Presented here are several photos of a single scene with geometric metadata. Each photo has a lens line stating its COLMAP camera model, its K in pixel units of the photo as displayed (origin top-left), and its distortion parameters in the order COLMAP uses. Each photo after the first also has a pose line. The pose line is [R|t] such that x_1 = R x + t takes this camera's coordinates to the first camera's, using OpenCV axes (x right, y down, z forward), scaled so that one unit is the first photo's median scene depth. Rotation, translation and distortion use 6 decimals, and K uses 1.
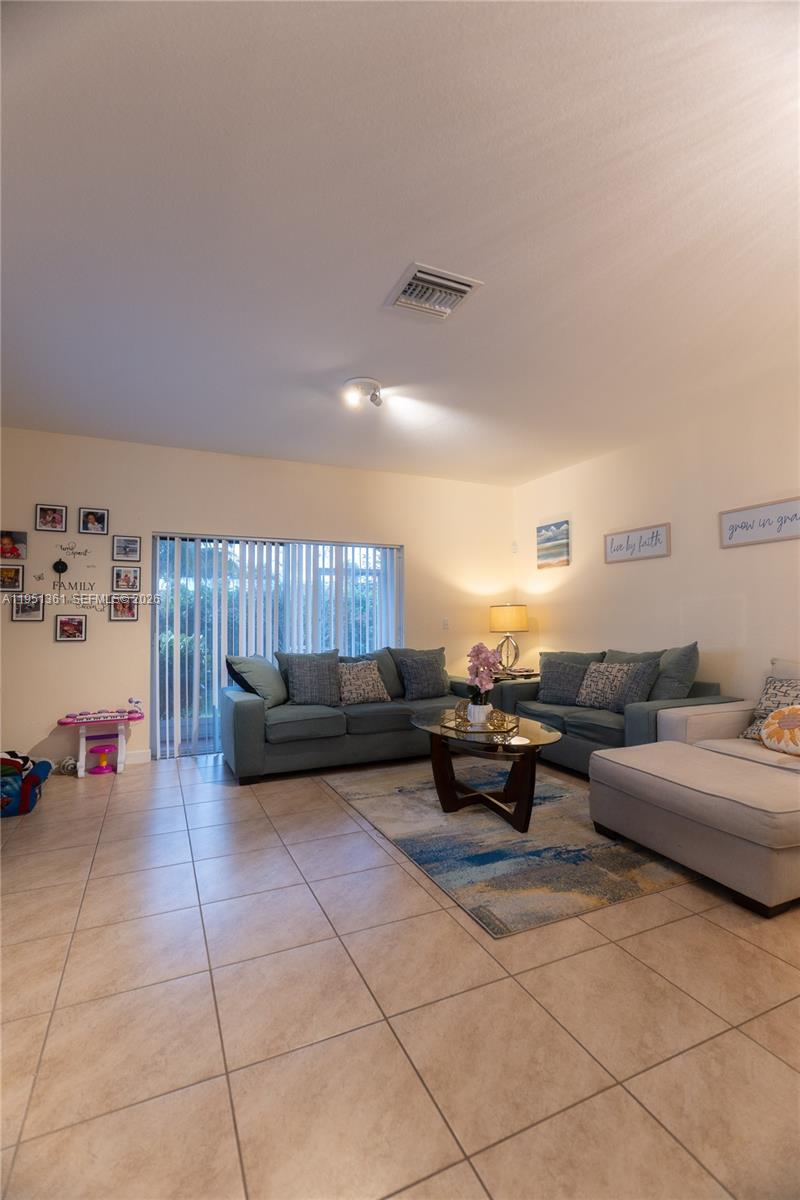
lens RADIAL K [[534.2, 0, 400.0], [0, 534.2, 600.0], [0, 0, 1]] dist [-0.004921, 0.000692]
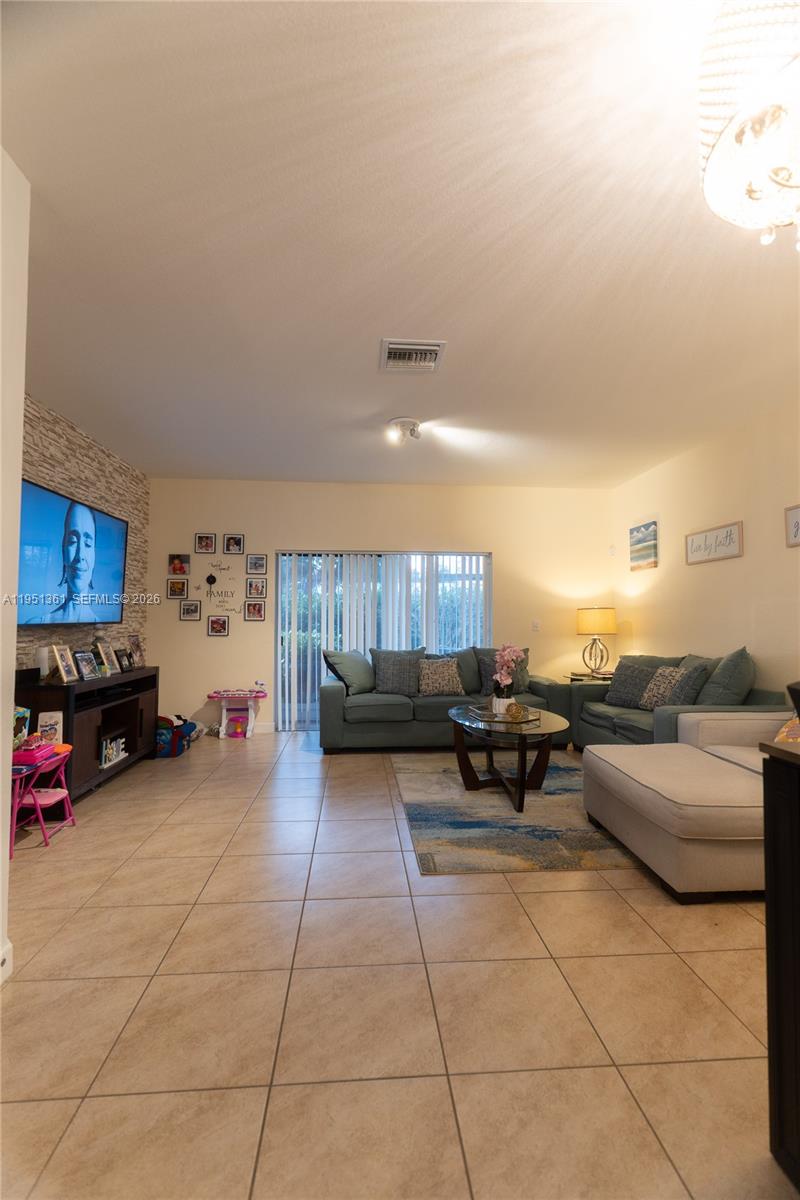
lens RADIAL K [[536.0, 0, 400.0], [0, 536.0, 600.0], [0, 0, 1]] dist [-0.009553, 0.004431]
pose [[0.940268, -0.005649, -0.340389, 0.265997], [0.004386, 0.999980, -0.004480, -0.003457], [0.340407, 0.002720, 0.940274, -0.098094]]
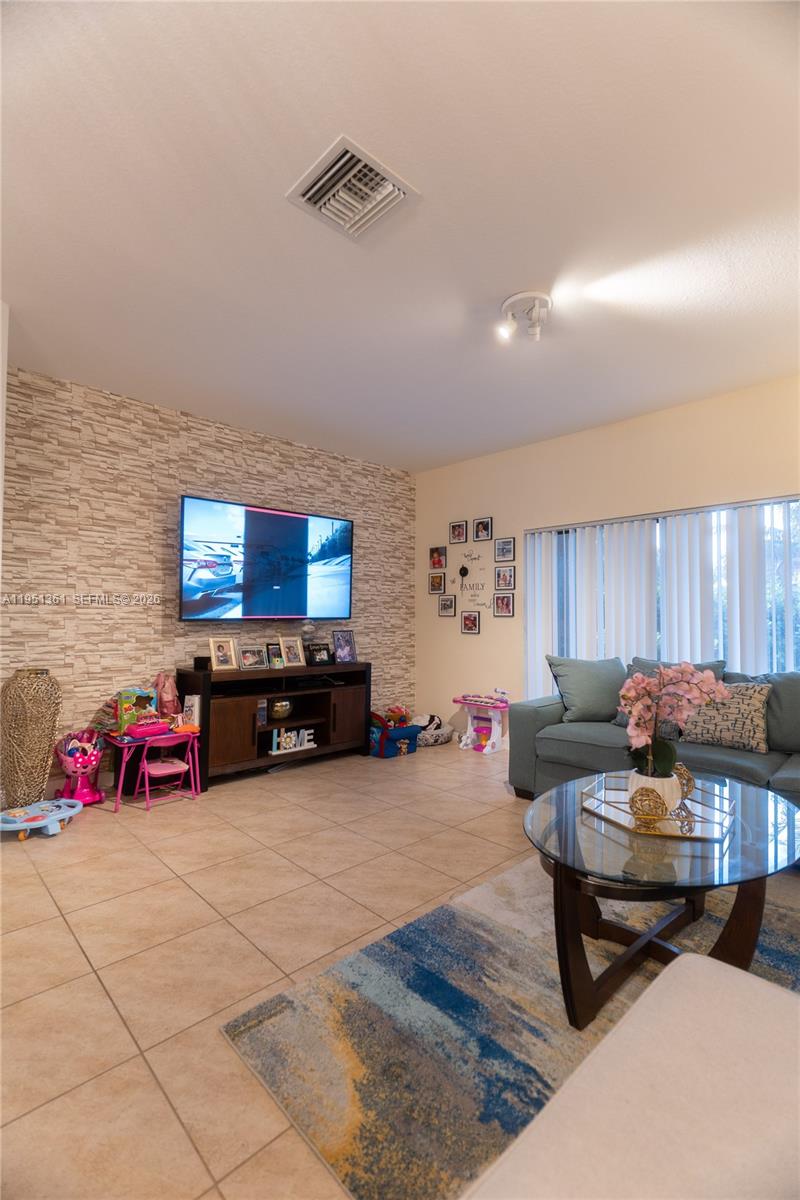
lens RADIAL K [[536.0, 0, 400.0], [0, 536.0, 600.0], [0, 0, 1]] dist [-0.009553, 0.004431]
pose [[0.326727, -0.021820, -0.944867, 0.473475], [0.026390, 0.999554, -0.013958, 0.015795], [0.944750, -0.020374, 0.327158, 0.473583]]
